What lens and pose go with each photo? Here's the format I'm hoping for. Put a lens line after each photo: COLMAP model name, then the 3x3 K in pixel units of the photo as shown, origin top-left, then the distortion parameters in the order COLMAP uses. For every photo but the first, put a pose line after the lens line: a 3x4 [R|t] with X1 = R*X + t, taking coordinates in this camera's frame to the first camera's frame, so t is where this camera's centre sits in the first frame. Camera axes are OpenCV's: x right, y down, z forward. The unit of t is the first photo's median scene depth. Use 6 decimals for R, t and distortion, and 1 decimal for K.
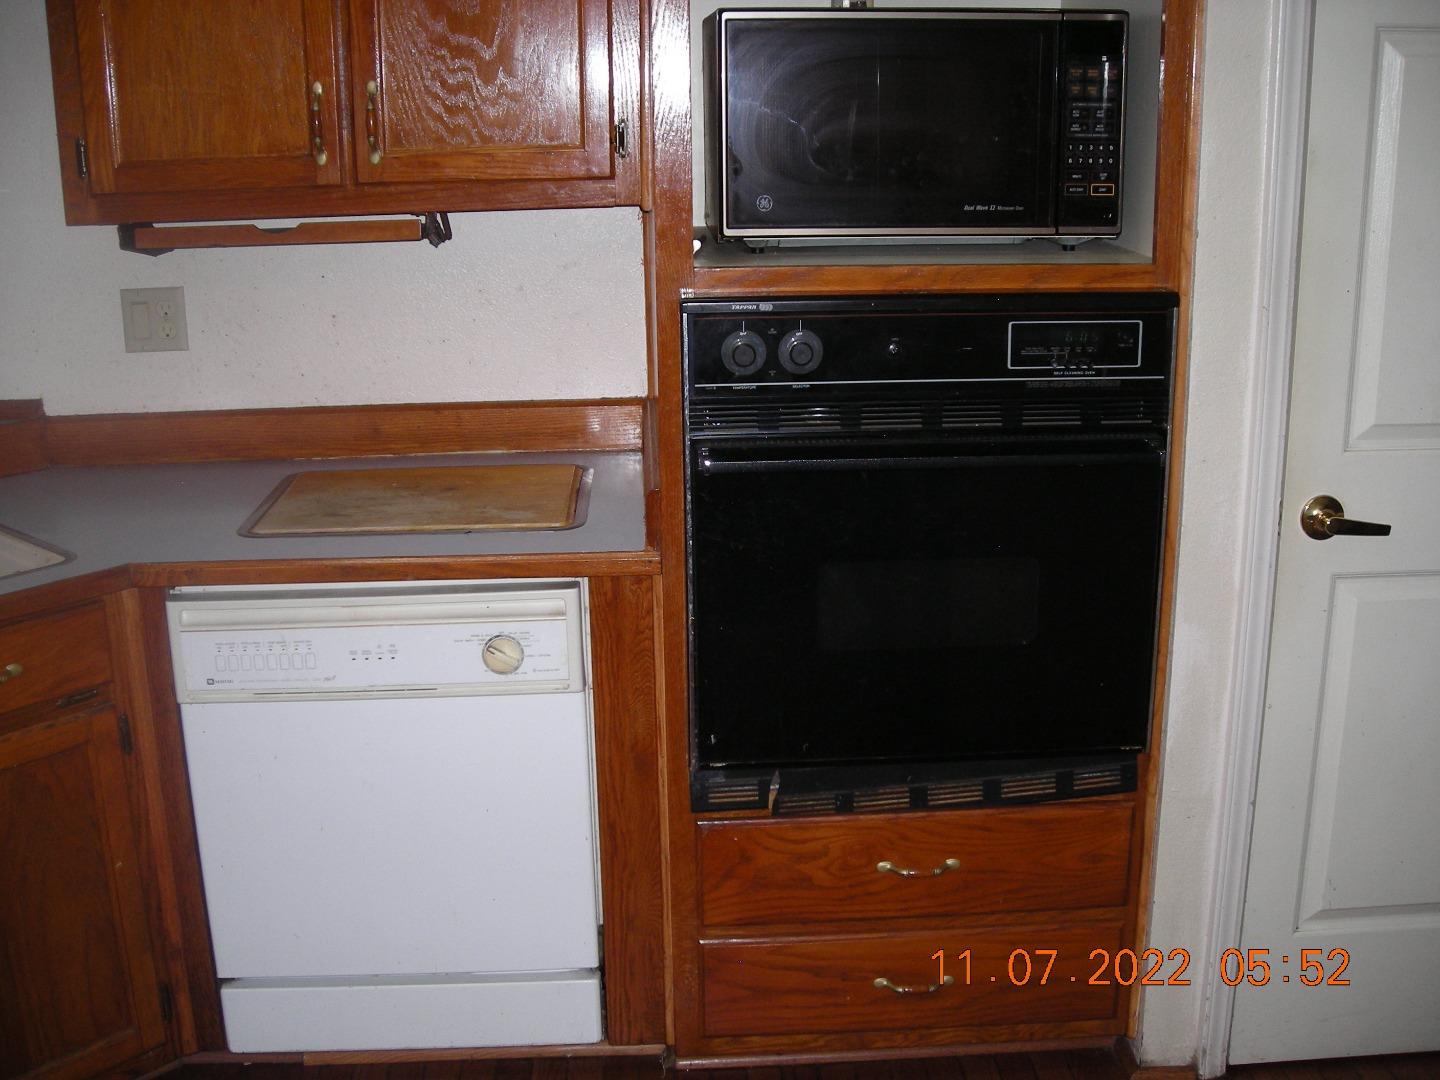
lens RADIAL K [[1616.1, 0, 720.0], [0, 1616.1, 540.0], [0, 0, 1]] dist [-0.217834, 0.192365]
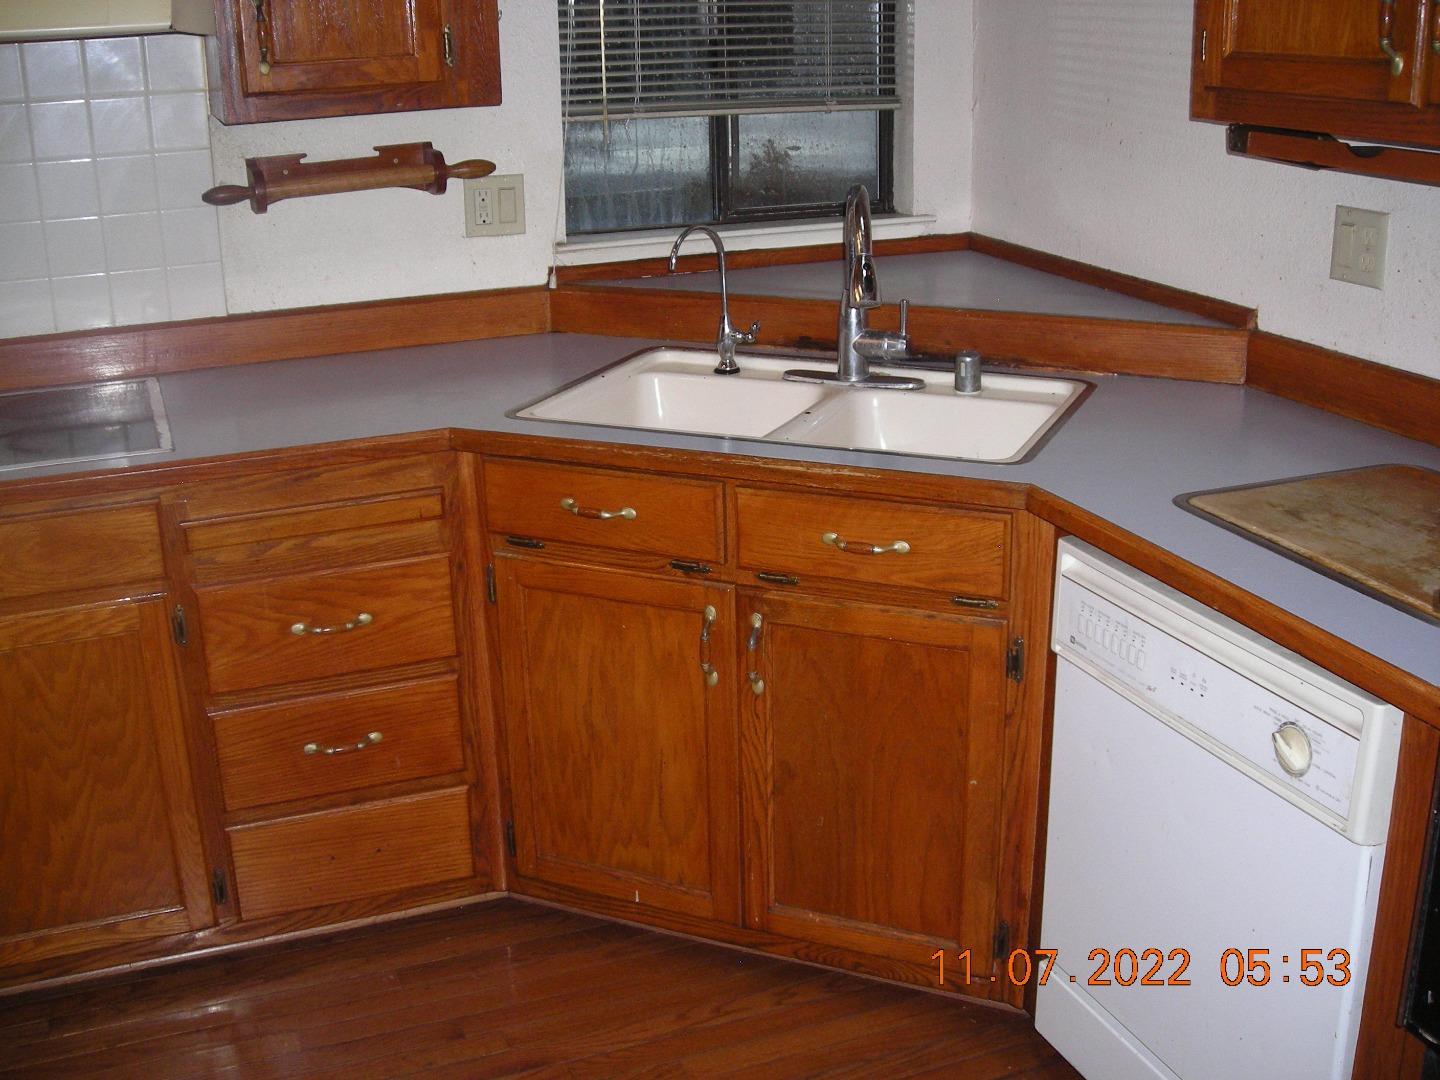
lens RADIAL K [[1616.1, 0, 720.0], [0, 1616.1, 540.0], [0, 0, 1]] dist [-0.217834, 0.192365]
pose [[0.317939, 0.308013, -0.896684, 0.398391], [-0.245724, 0.940213, 0.235838, -0.124795], [0.915715, 0.145355, 0.374616, 0.464983]]
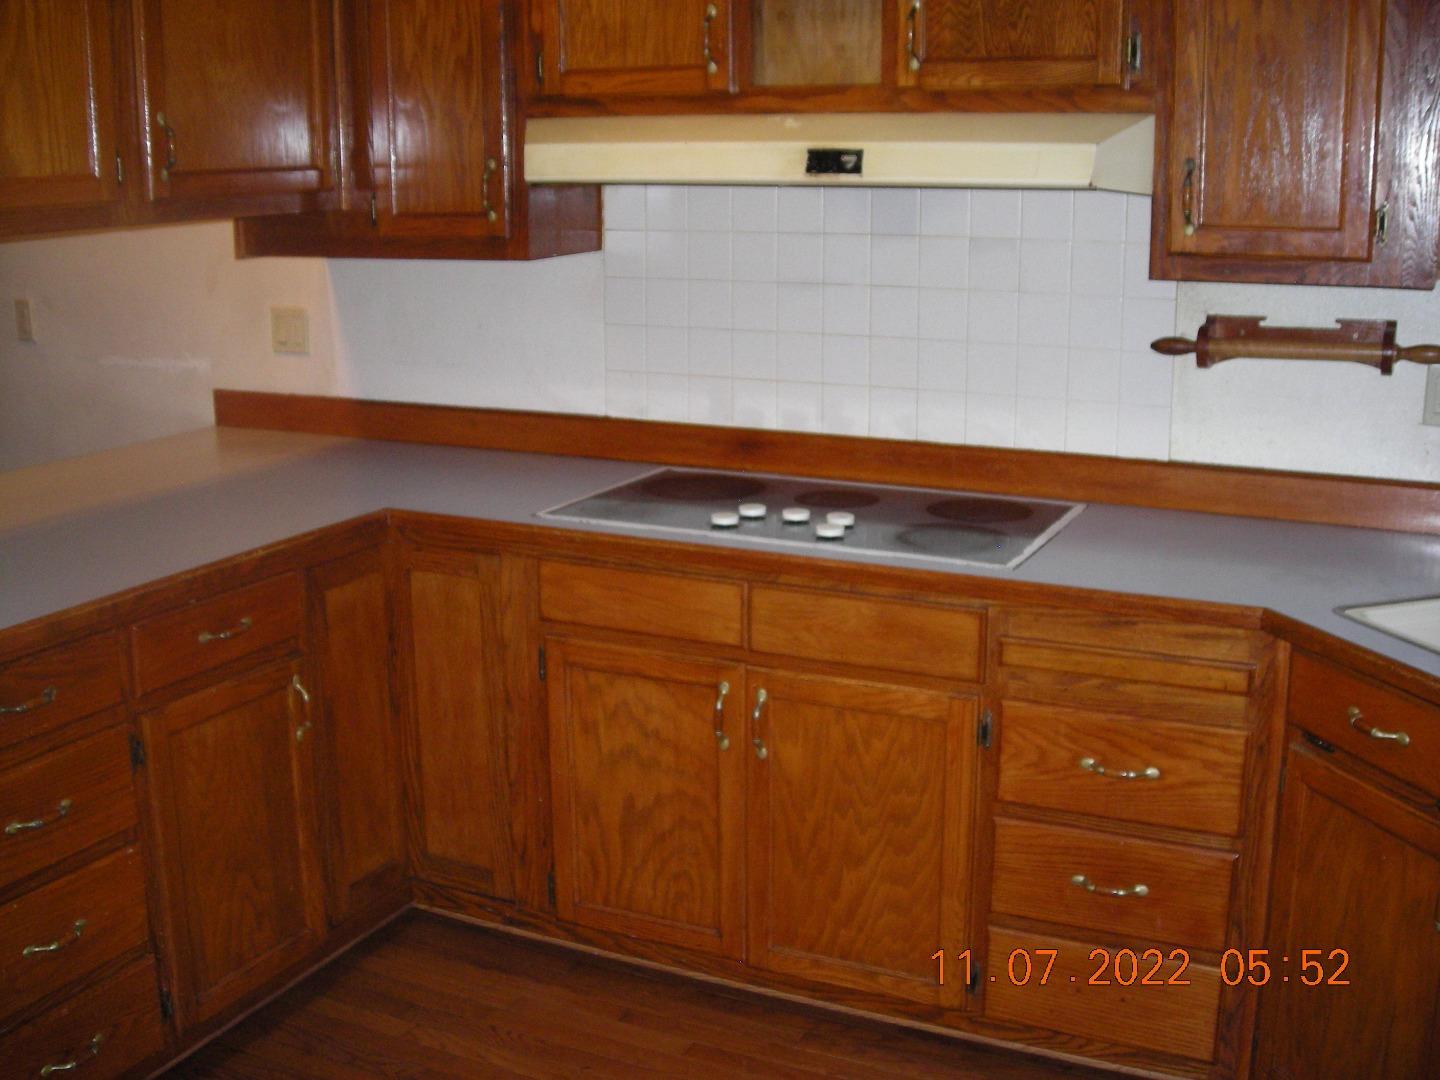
lens RADIAL K [[1616.1, 0, 720.0], [0, 1616.1, 540.0], [0, 0, 1]] dist [-0.217834, 0.192365]
pose [[-0.481654, 0.213254, -0.850019, 0.399278], [-0.233971, 0.903443, 0.359234, -0.223533], [0.844551, 0.371906, -0.385252, 0.761797]]
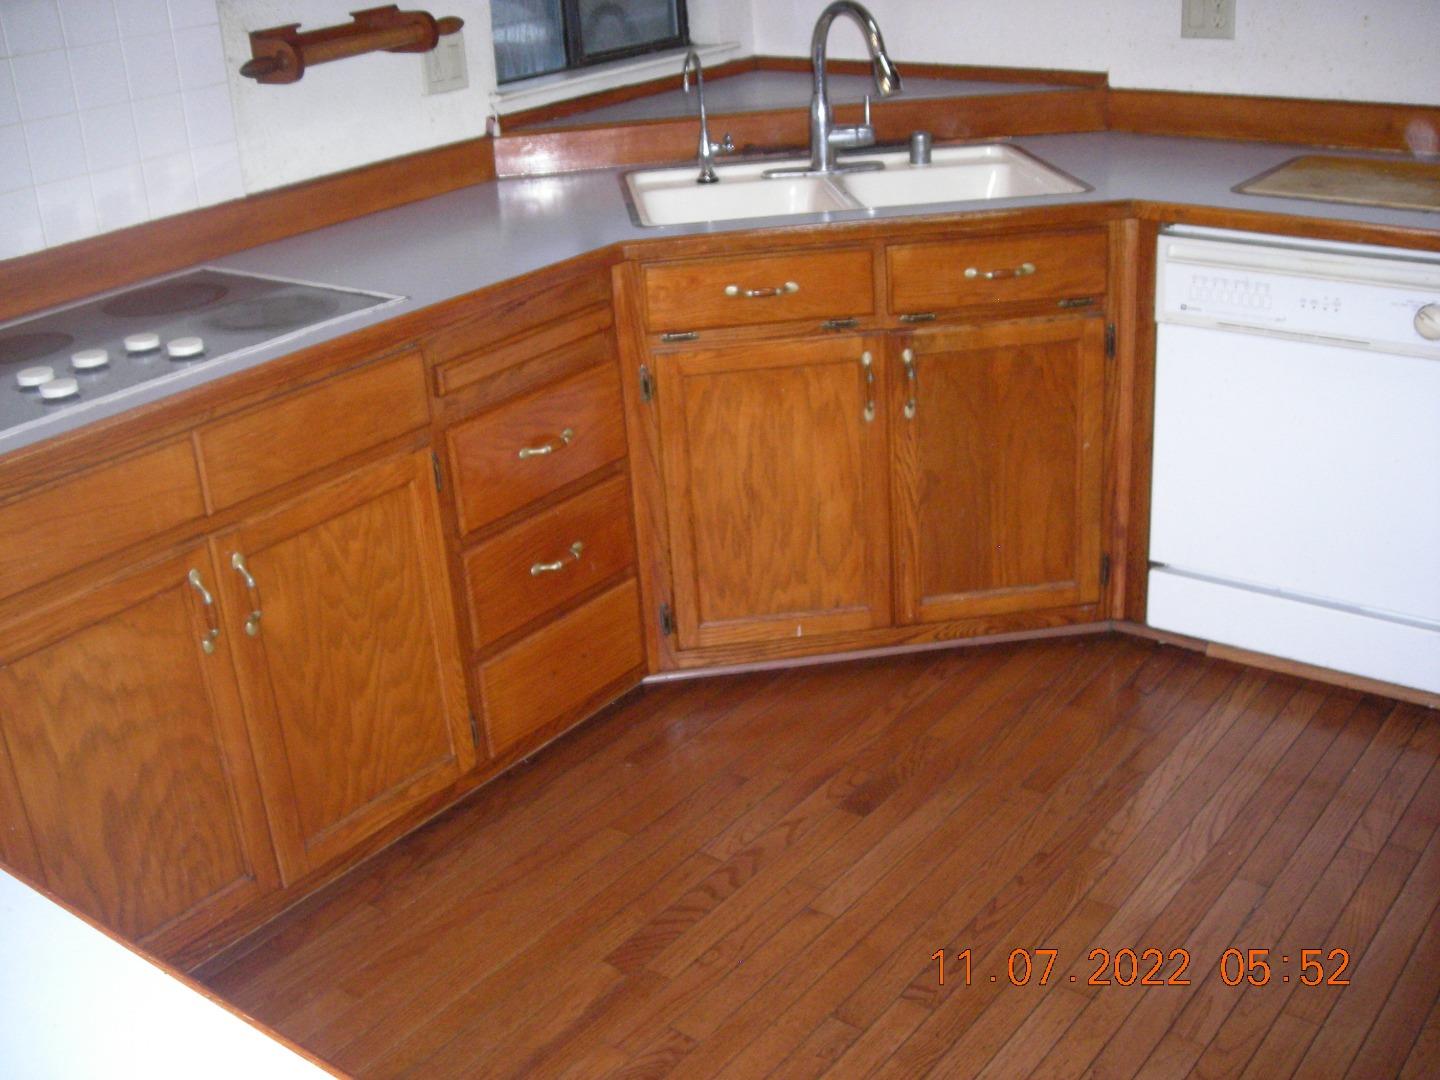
lens RADIAL K [[1616.1, 0, 720.0], [0, 1616.1, 540.0], [0, 0, 1]] dist [-0.217834, 0.192365]
pose [[0.759304, 0.224815, -0.610668, 0.181412], [-0.126630, 0.971534, 0.200214, 0.064370], [0.638296, -0.074695, 0.766158, -0.157391]]
